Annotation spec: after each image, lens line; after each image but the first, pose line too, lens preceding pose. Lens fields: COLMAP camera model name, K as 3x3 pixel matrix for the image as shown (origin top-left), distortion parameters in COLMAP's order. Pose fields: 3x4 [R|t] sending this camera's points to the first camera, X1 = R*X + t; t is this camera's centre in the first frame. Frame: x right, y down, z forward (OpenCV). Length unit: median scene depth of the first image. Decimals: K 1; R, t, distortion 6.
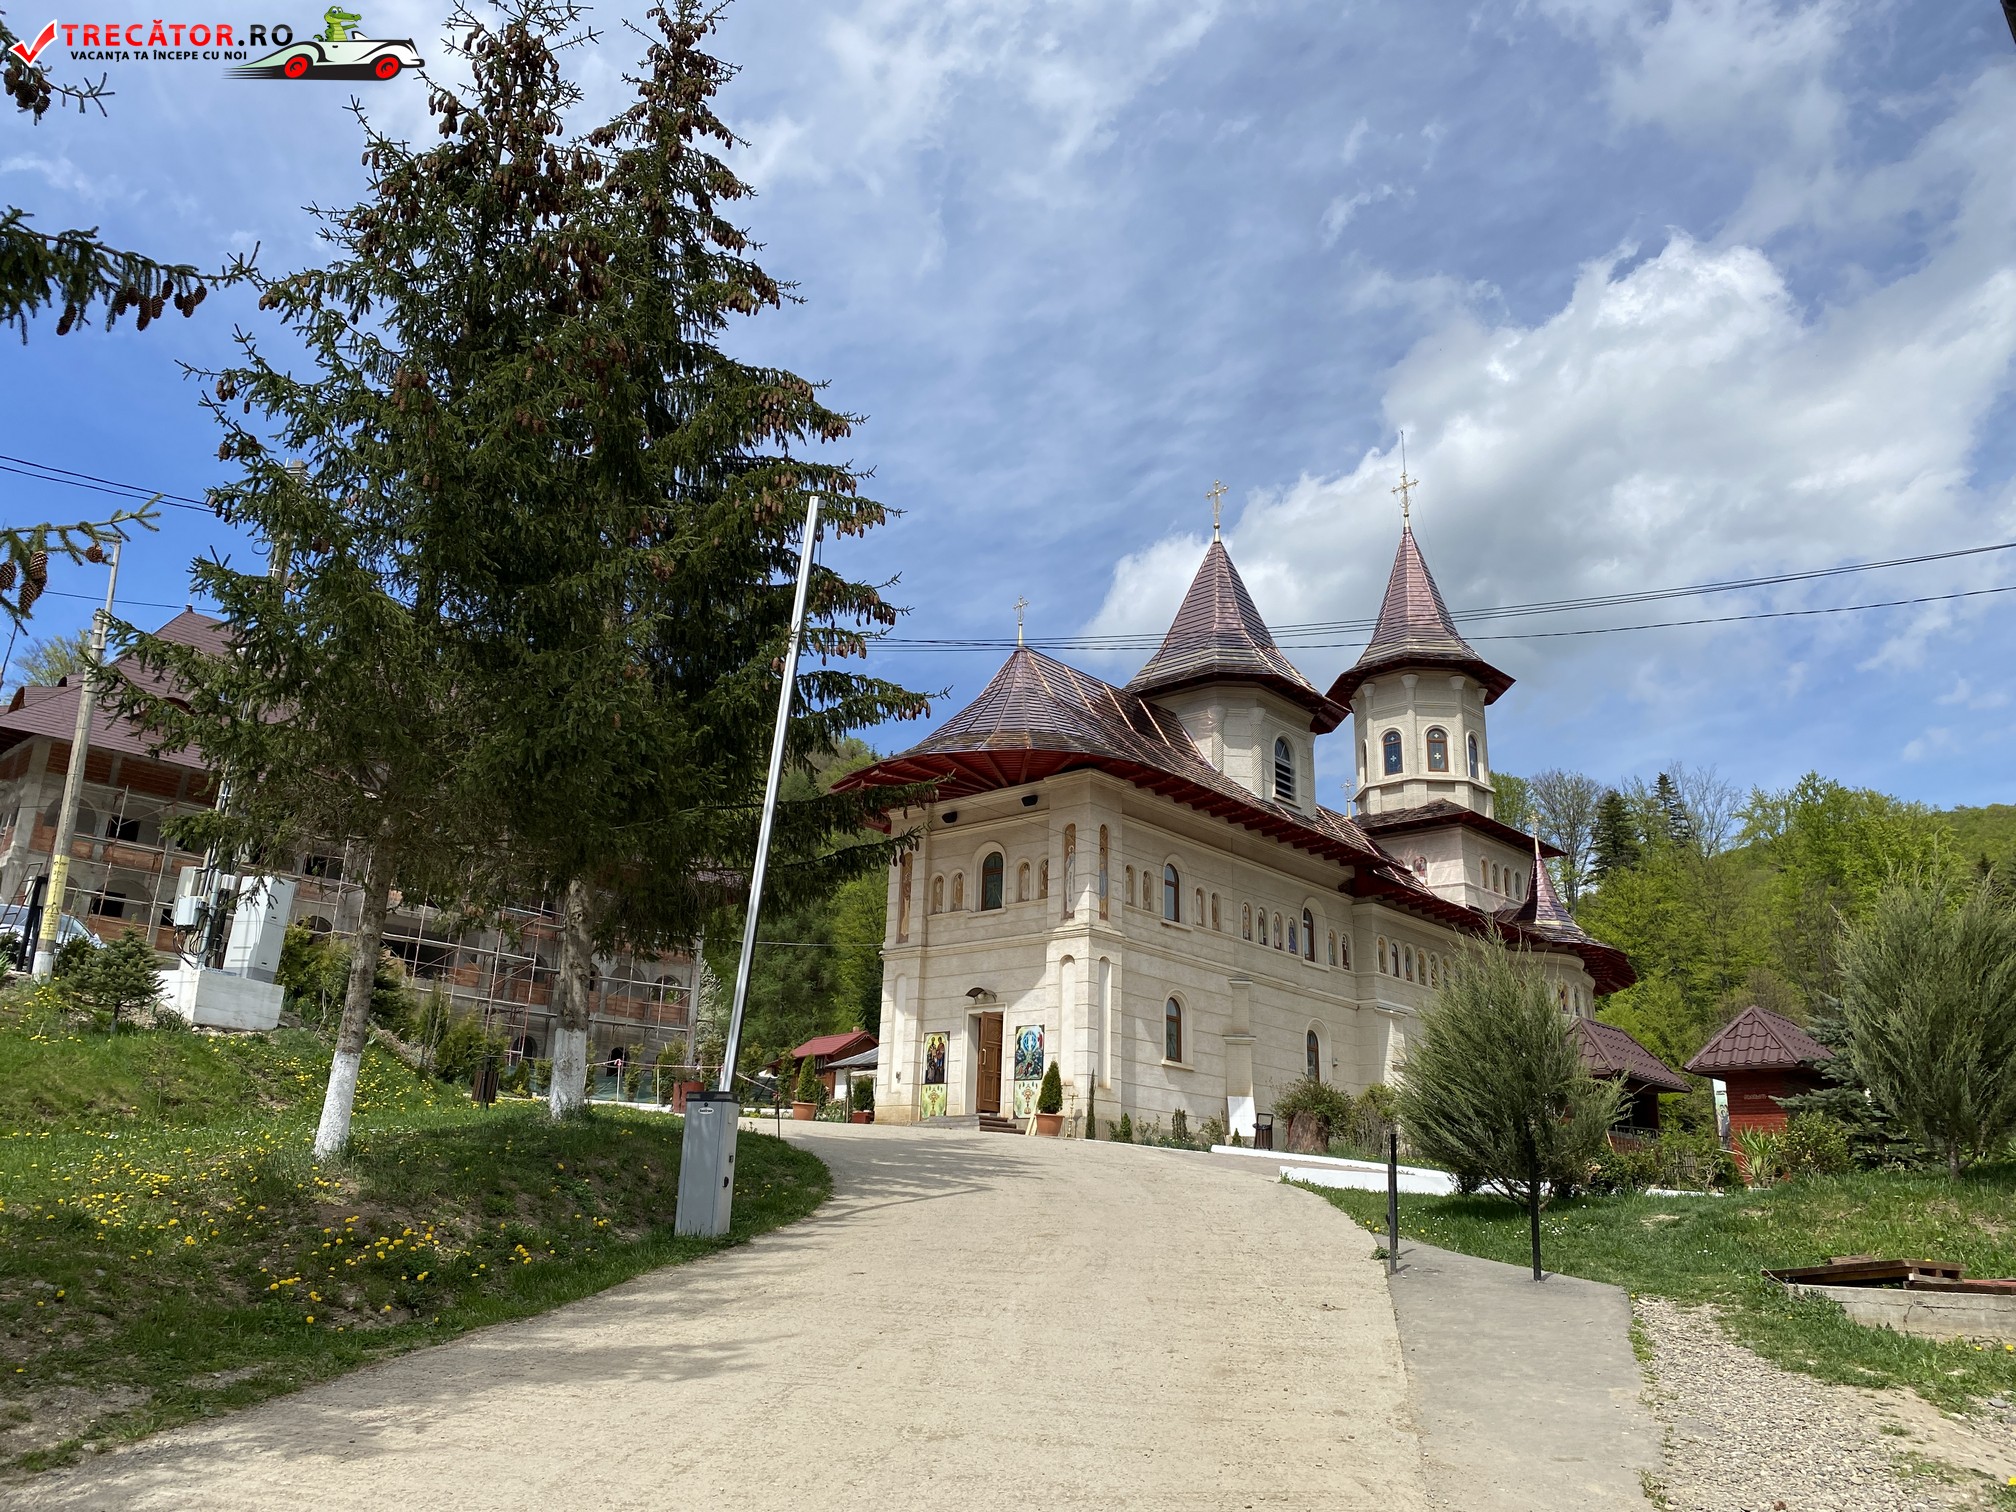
lens RADIAL K [[1523.6, 0, 1008.3], [0, 1523.6, 752.5], [0, 0, 1]] dist [0.047856, -0.018648]
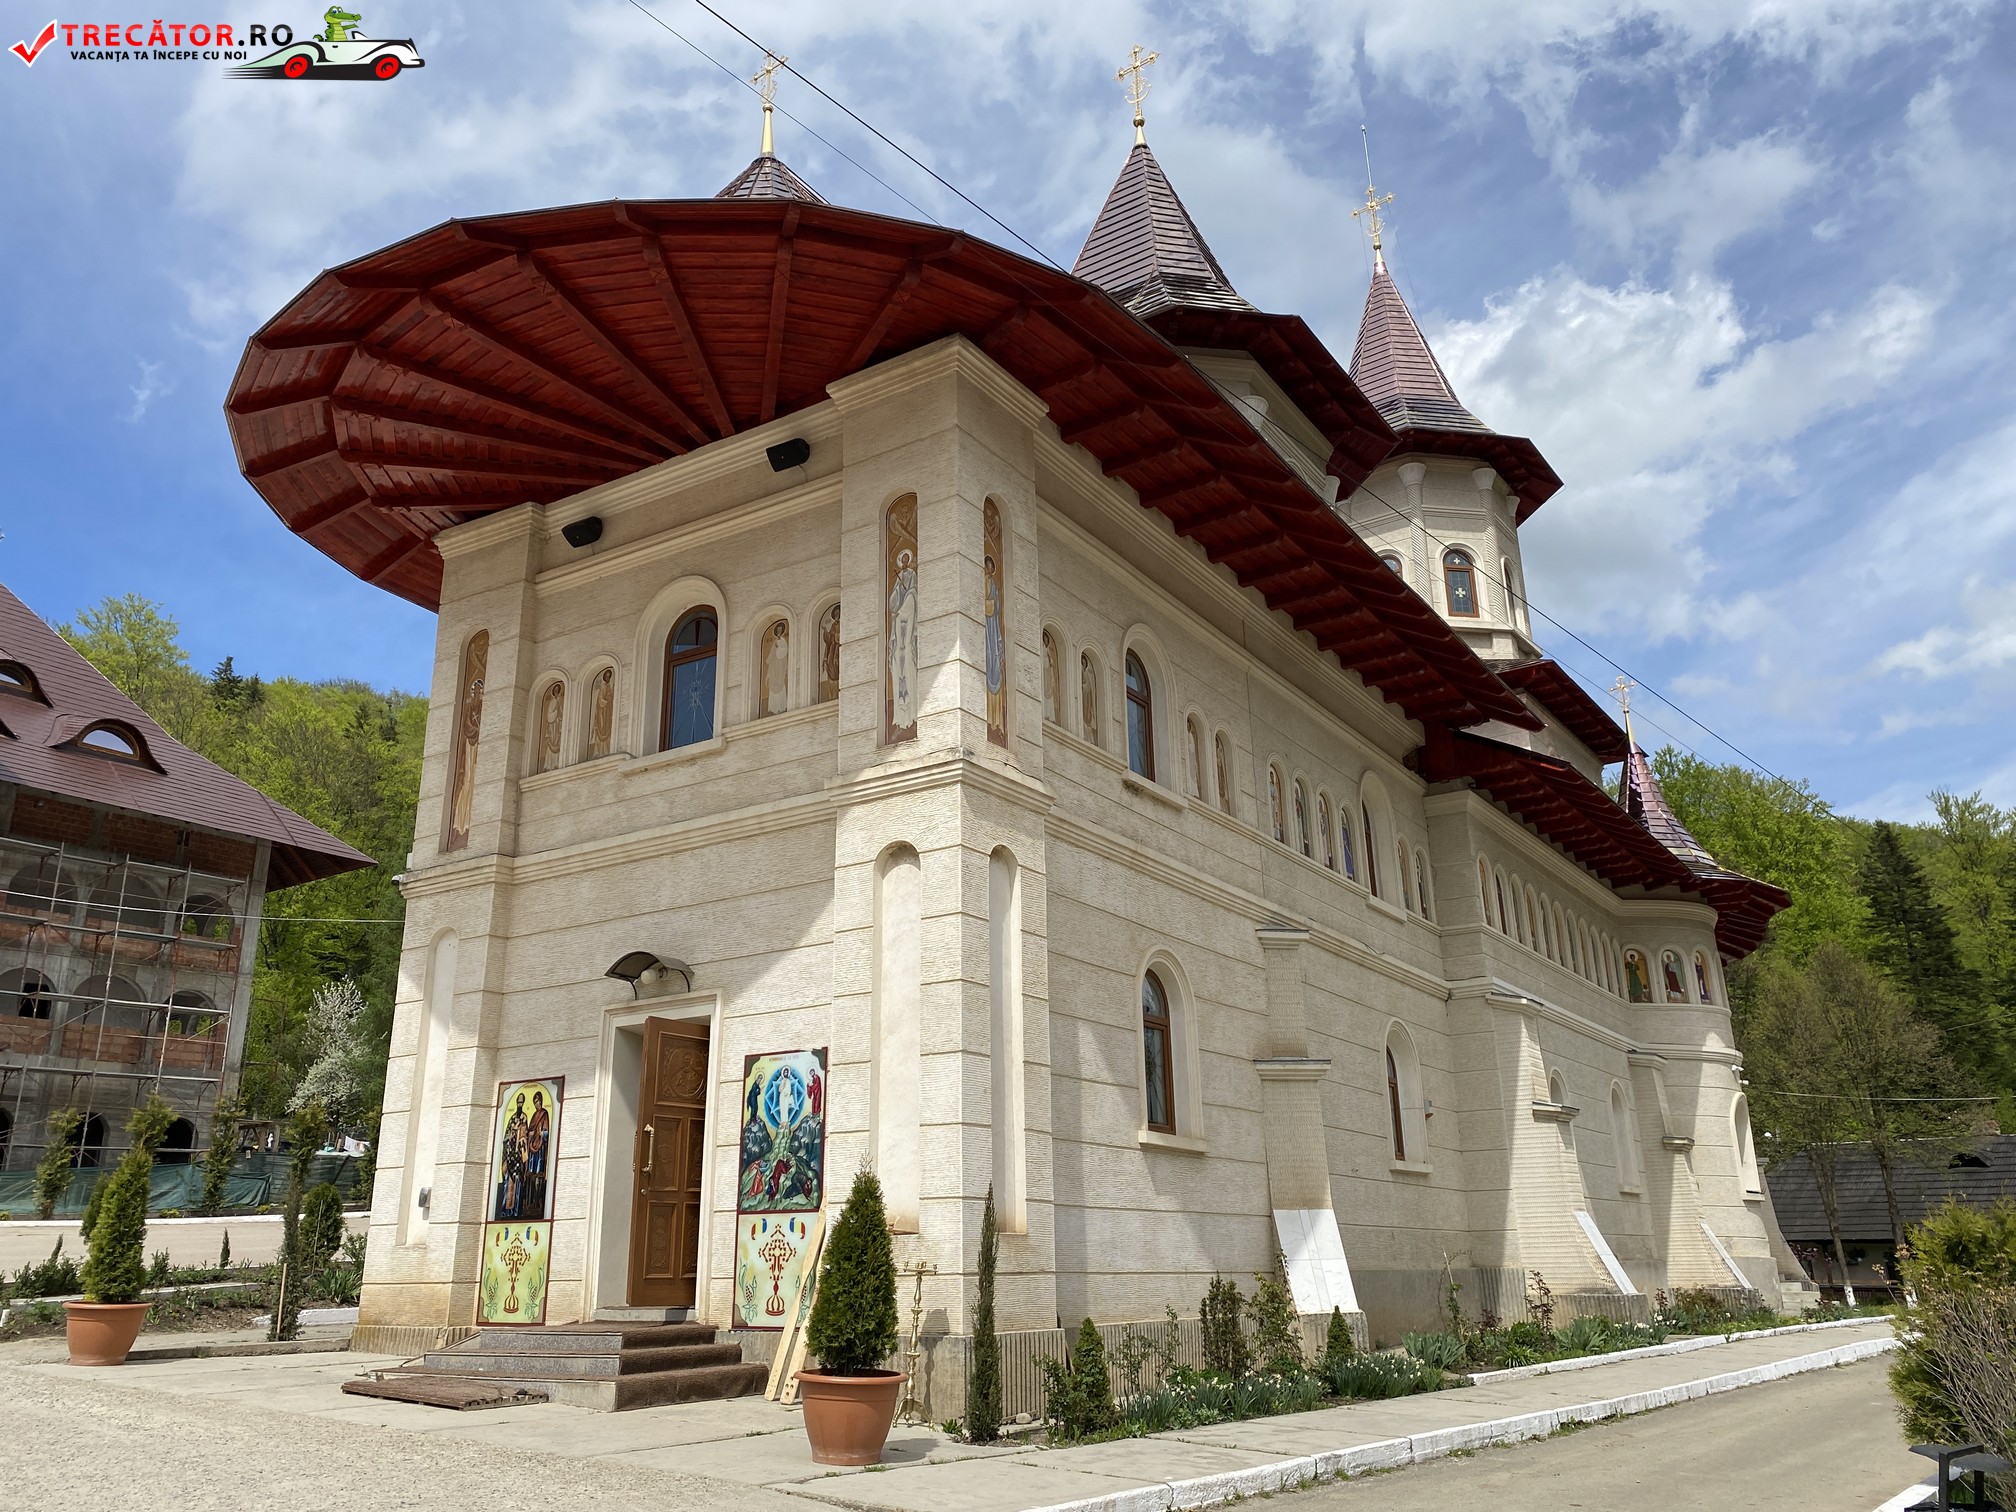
lens RADIAL K [[1523.6, 0, 1051.8], [0, 1523.6, 742.4], [0, 0, 1]] dist [0.047856, -0.018648]
pose [[0.983313, 0.005750, 0.181829, 0.009693], [-0.002078, 0.999790, -0.020382, 0.110249], [-0.181908, 0.019664, 0.983119, 0.616346]]
